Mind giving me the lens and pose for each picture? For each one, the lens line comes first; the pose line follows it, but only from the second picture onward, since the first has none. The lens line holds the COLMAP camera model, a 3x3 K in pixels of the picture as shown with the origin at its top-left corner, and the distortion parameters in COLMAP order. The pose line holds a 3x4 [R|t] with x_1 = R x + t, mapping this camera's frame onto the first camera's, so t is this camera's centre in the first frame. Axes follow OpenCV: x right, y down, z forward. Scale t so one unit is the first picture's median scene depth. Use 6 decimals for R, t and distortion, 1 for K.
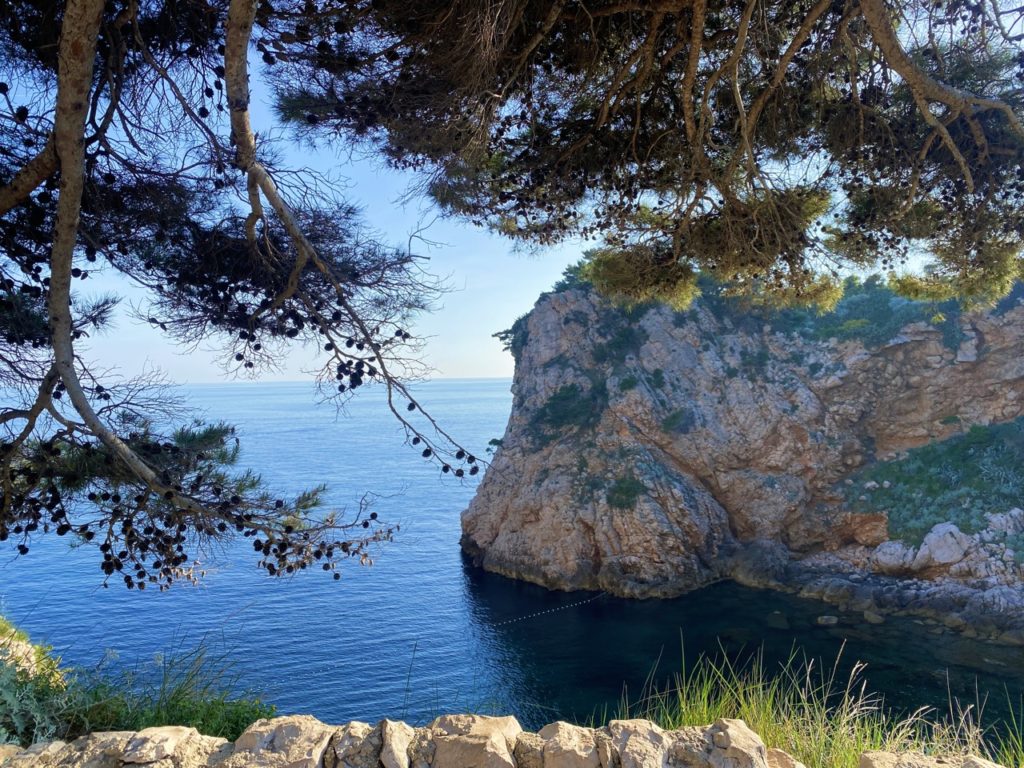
lens RADIAL K [[754.8, 0, 511.9], [0, 754.8, 348.1], [0, 0, 1]] dist [0.058142, -0.064599]
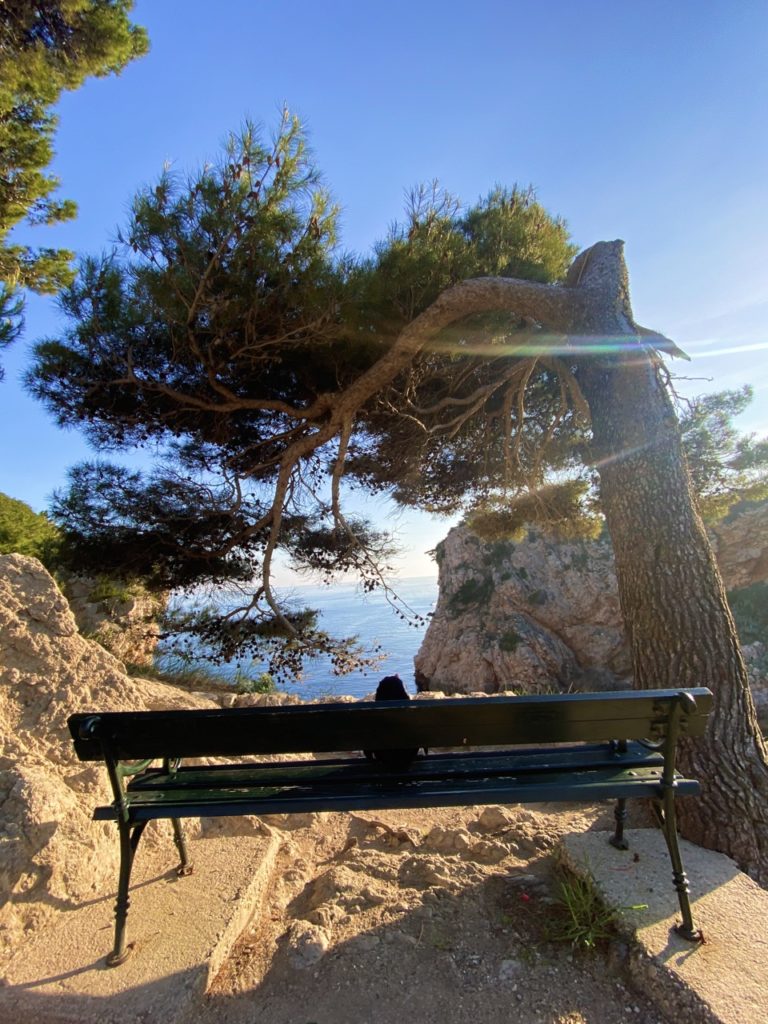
lens RADIAL K [[438.3, 0, 384.0], [0, 438.3, 512.0], [0, 0, 1]] dist [0.045341, -0.000096]
pose [[0.991302, -0.070900, -0.110874, 0.005537], [0.058563, 0.992114, -0.110819, -0.033375], [0.117856, 0.103362, 0.987637, -0.337888]]
